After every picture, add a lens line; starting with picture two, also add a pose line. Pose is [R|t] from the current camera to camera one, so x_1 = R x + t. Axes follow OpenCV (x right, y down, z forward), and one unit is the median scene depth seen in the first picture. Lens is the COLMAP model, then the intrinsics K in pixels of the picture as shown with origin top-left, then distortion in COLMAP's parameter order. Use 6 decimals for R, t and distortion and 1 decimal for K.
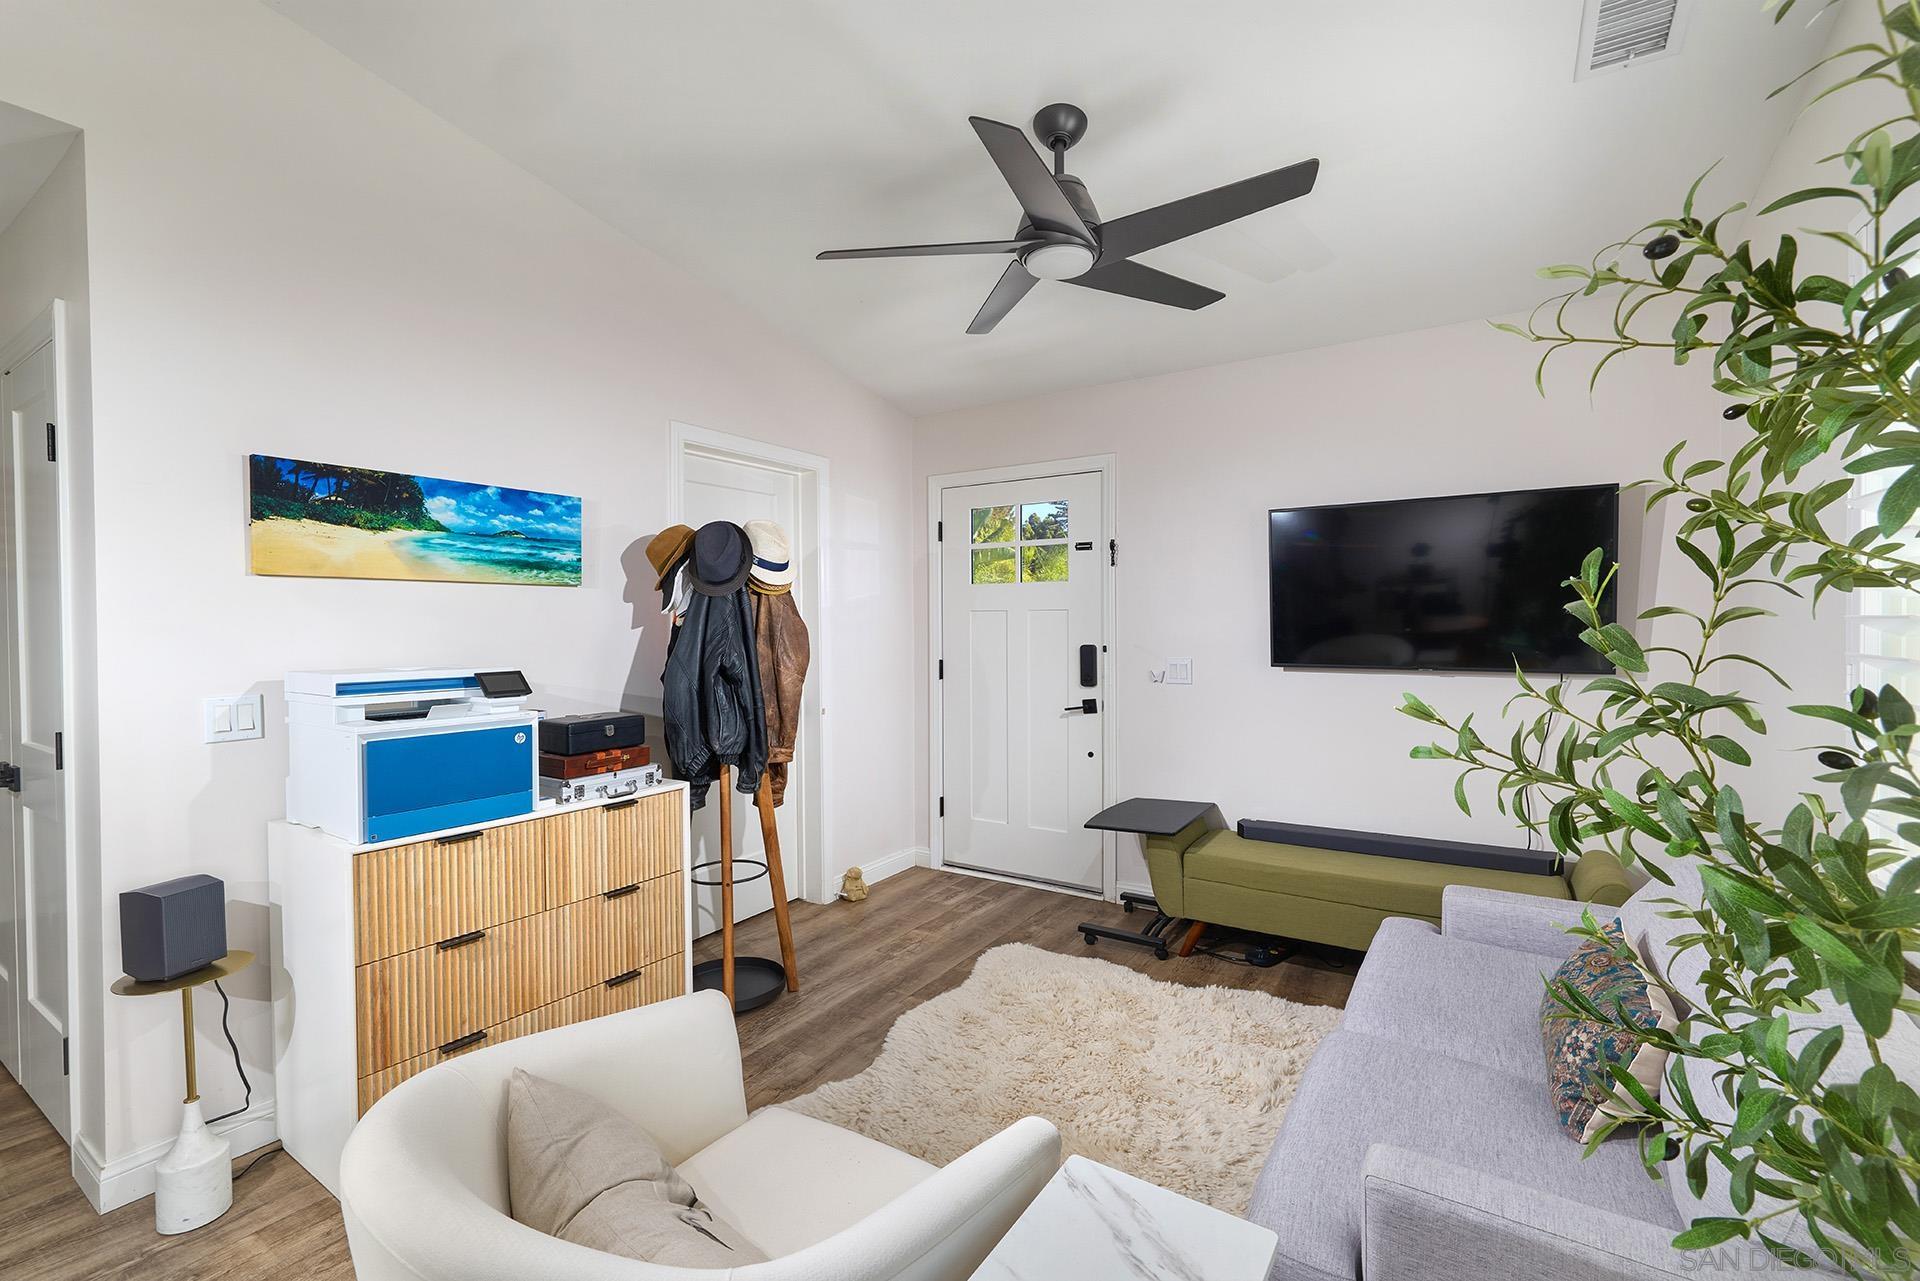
lens RADIAL K [[833.4, 0, 951.1], [0, 833.4, 639.1], [0, 0, 1]] dist [-0.003681, -0.000444]
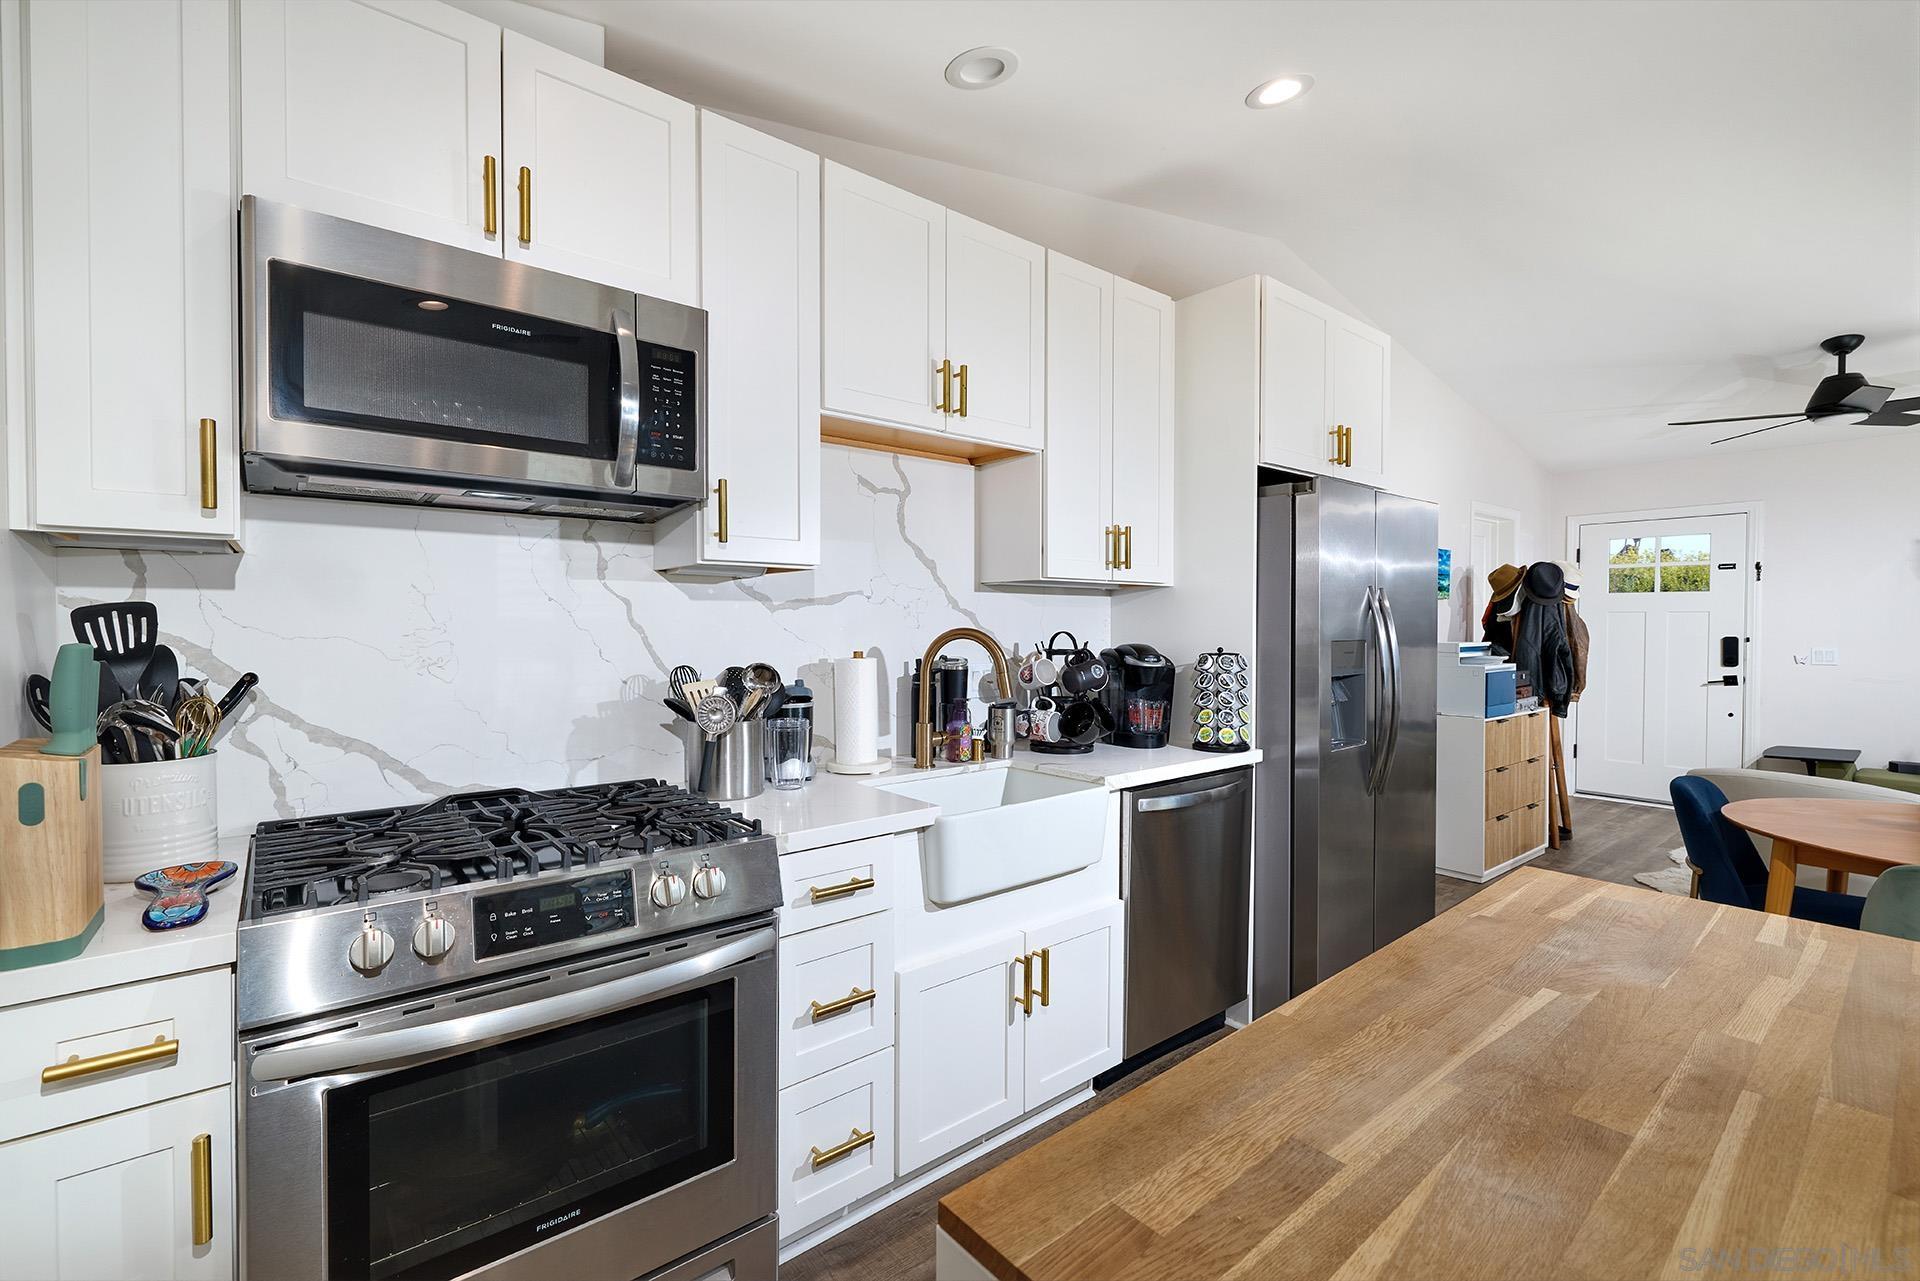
lens RADIAL K [[833.4, 0, 967.7], [0, 833.4, 641.5], [0, 0, 1]] dist [-0.003681, -0.000444]
pose [[0.954229, 0.006295, -0.299012, -0.651146], [-0.005403, 0.999978, 0.003812, 0.016767], [0.299029, -0.002022, 0.954242, -0.729118]]
